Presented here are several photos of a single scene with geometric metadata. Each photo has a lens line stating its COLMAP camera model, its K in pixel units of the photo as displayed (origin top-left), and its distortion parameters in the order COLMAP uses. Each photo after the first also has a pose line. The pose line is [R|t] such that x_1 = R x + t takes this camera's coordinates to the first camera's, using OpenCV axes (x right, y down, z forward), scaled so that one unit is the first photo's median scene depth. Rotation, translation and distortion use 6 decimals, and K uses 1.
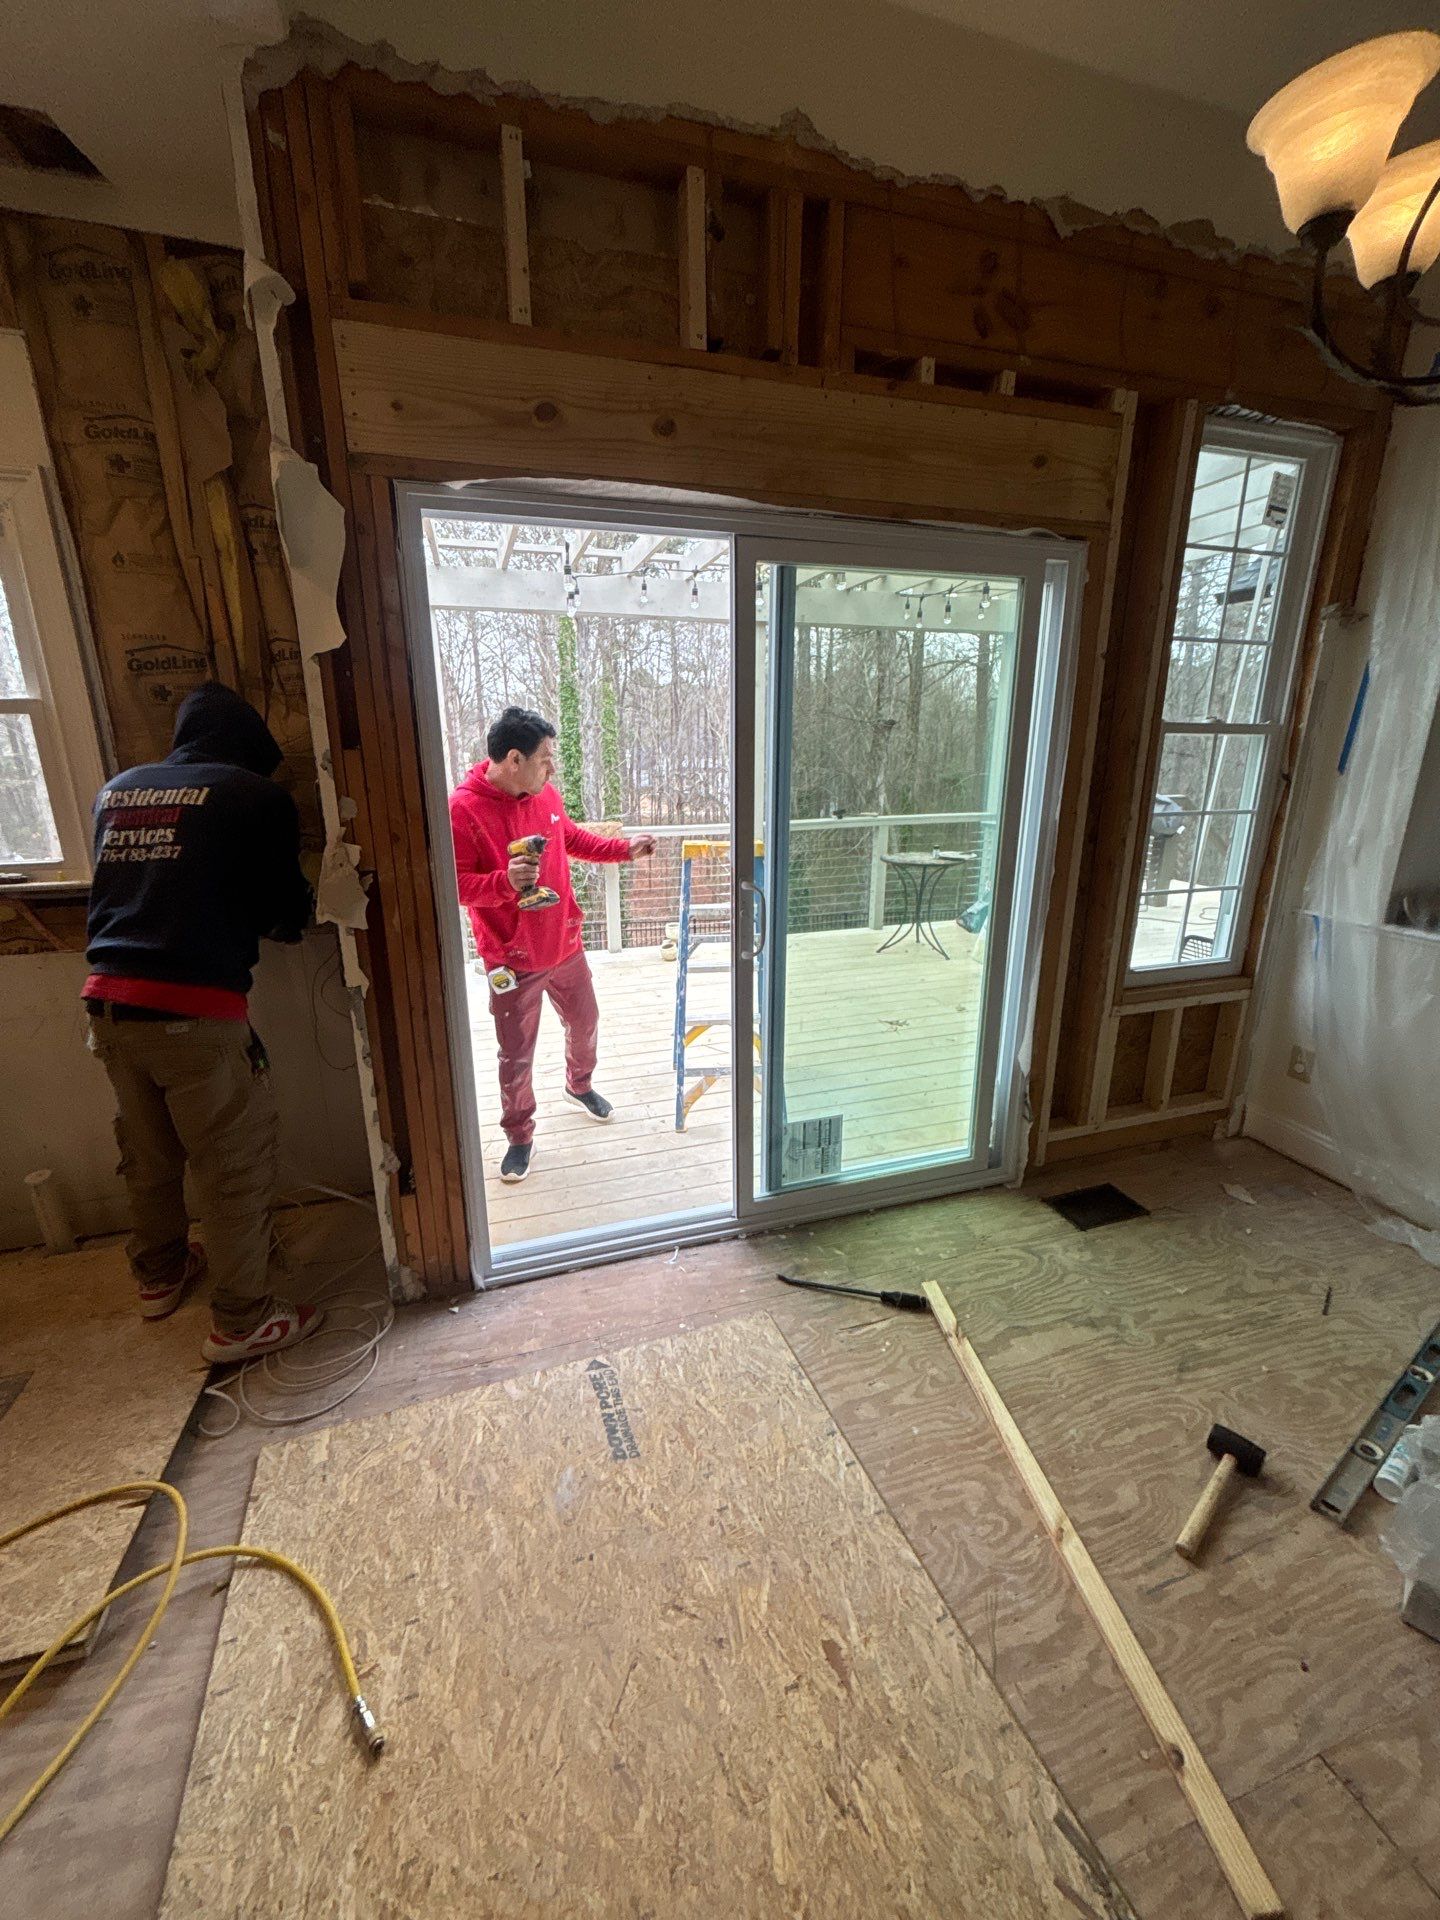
lens RADIAL K [[774.4, 0, 719.5], [0, 774.4, 953.0], [0, 0, 1]] dist [0.002702, 0.000091]
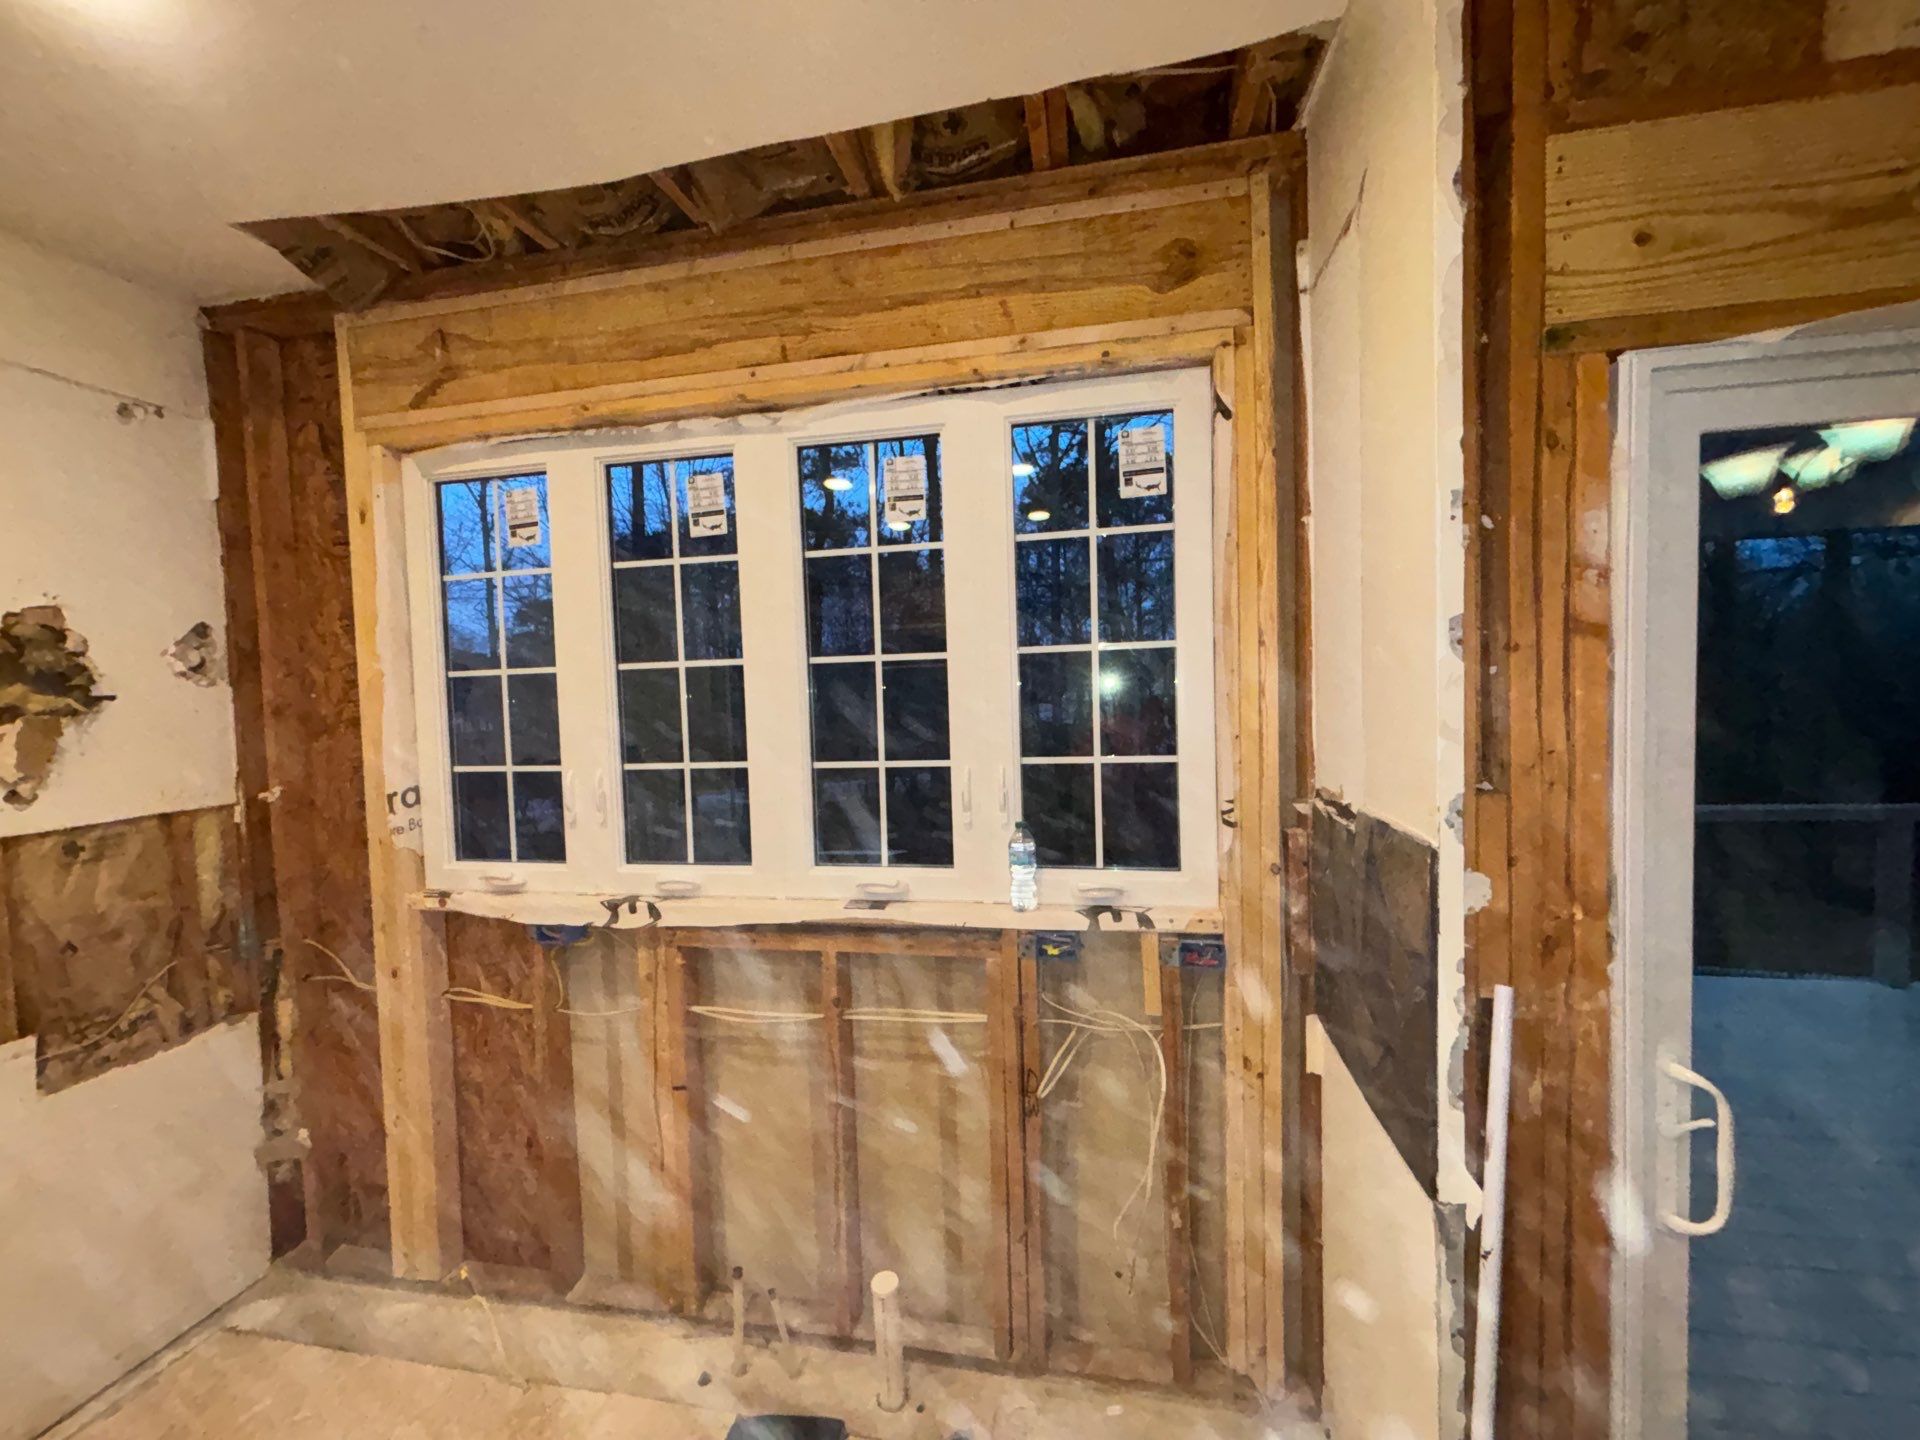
lens RADIAL K [[774.4, 0, 950.7], [0, 774.4, 722.0], [0, 0, 1]] dist [0.002702, 0.000091]
pose [[0.870163, -0.002364, -0.492759, -0.507914], [-0.105476, 0.975918, -0.190942, -0.148811], [0.481344, 0.218125, 0.848958, 0.276227]]
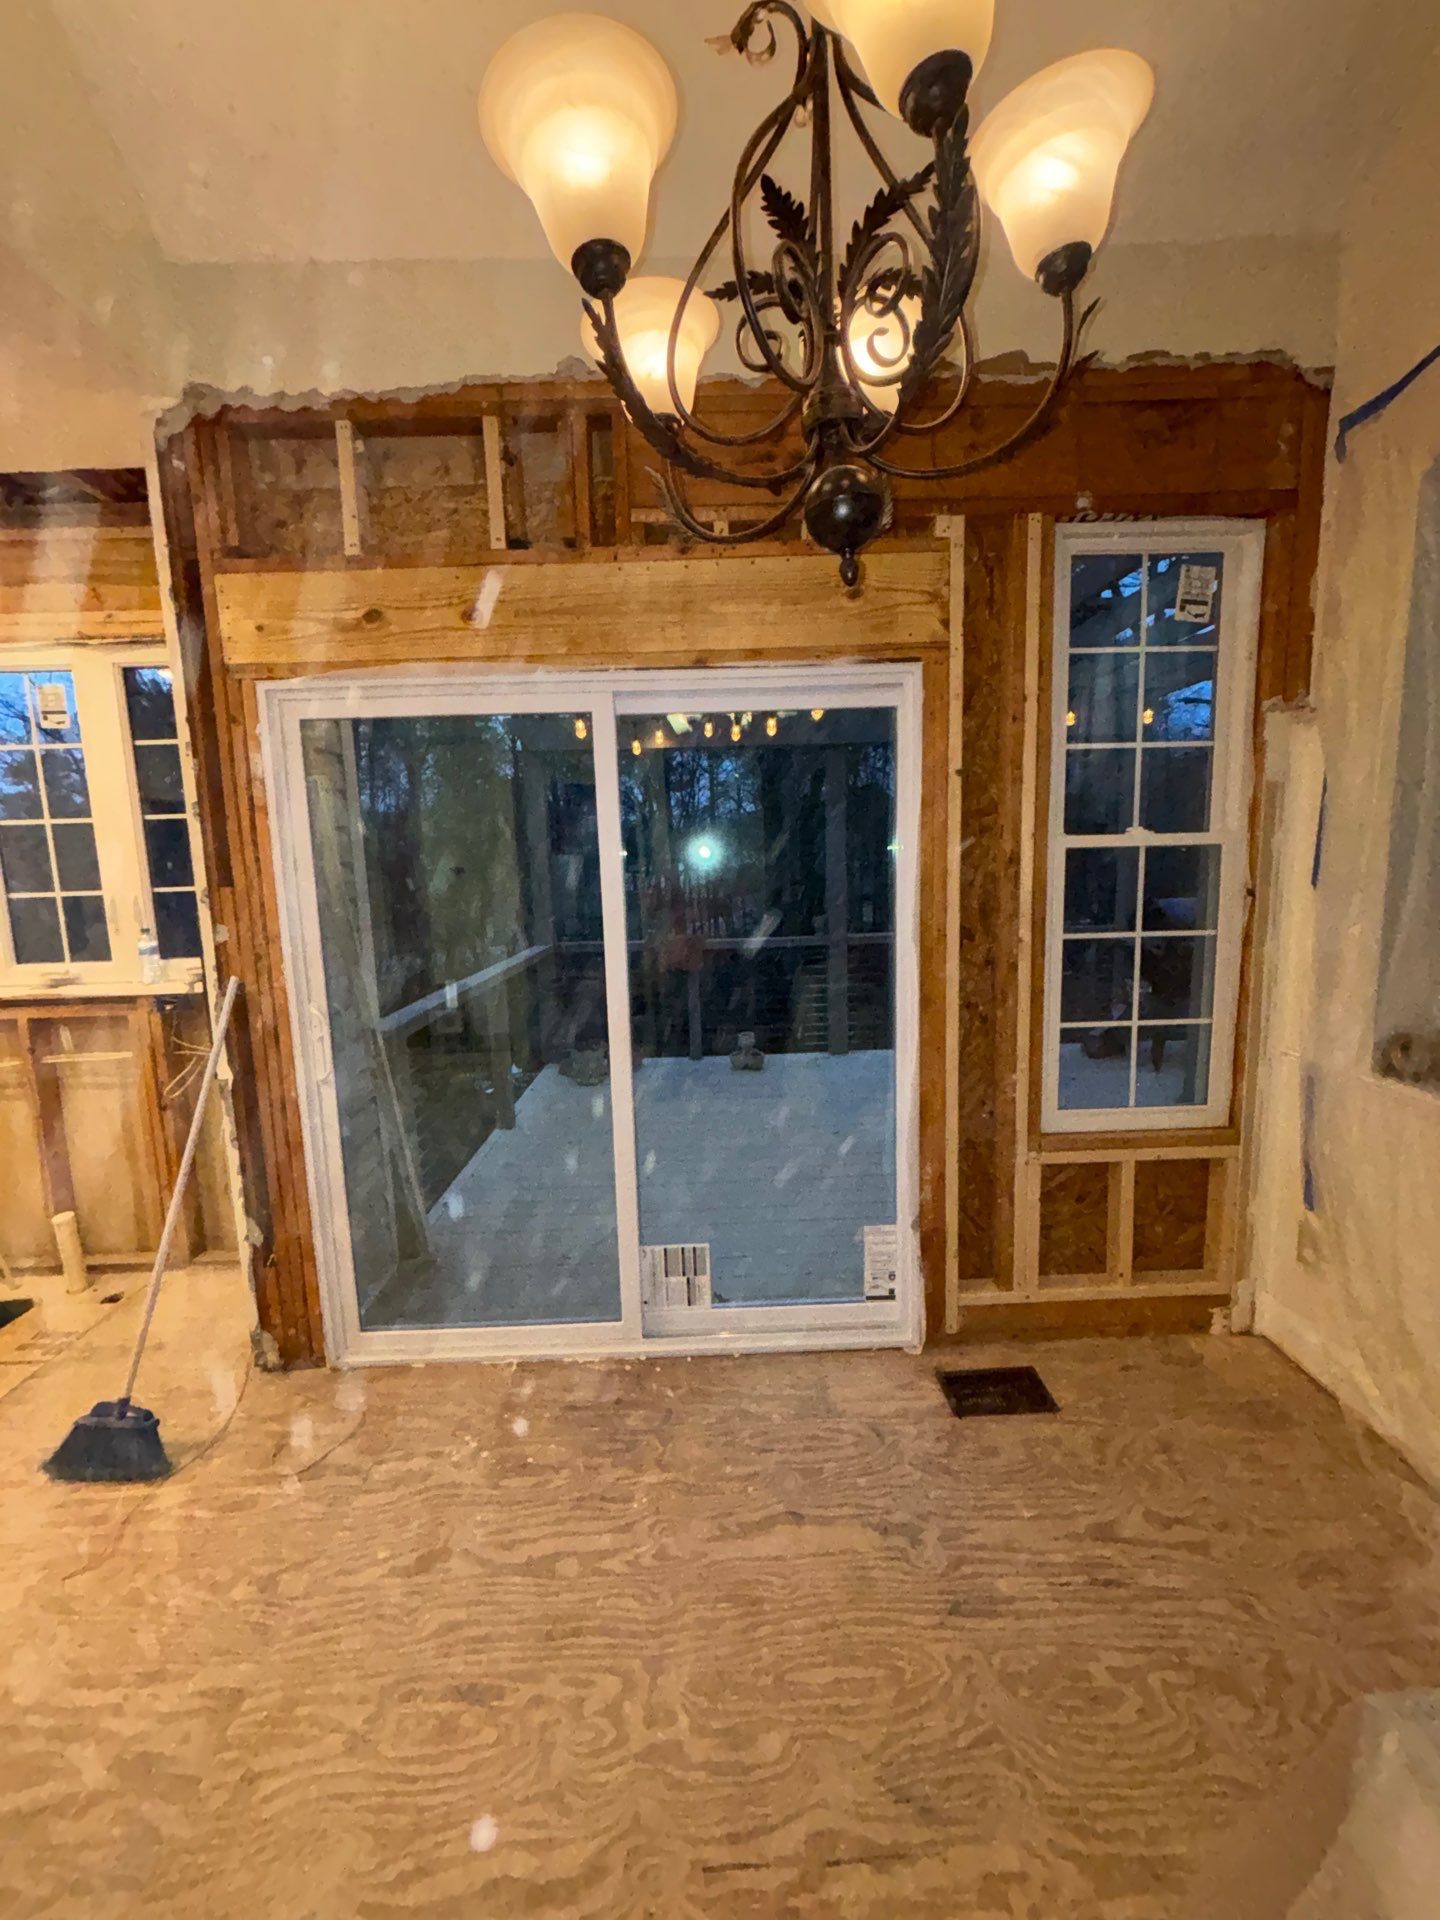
lens RADIAL K [[767.1, 0, 716.1], [0, 767.1, 955.0], [0, 0, 1]] dist [0.000296, 0.000091]
pose [[0.956326, 0.011070, -0.292091, 0.600785], [-0.050089, 0.990708, -0.126447, -0.034664], [0.287977, 0.135555, 0.947995, 0.068410]]
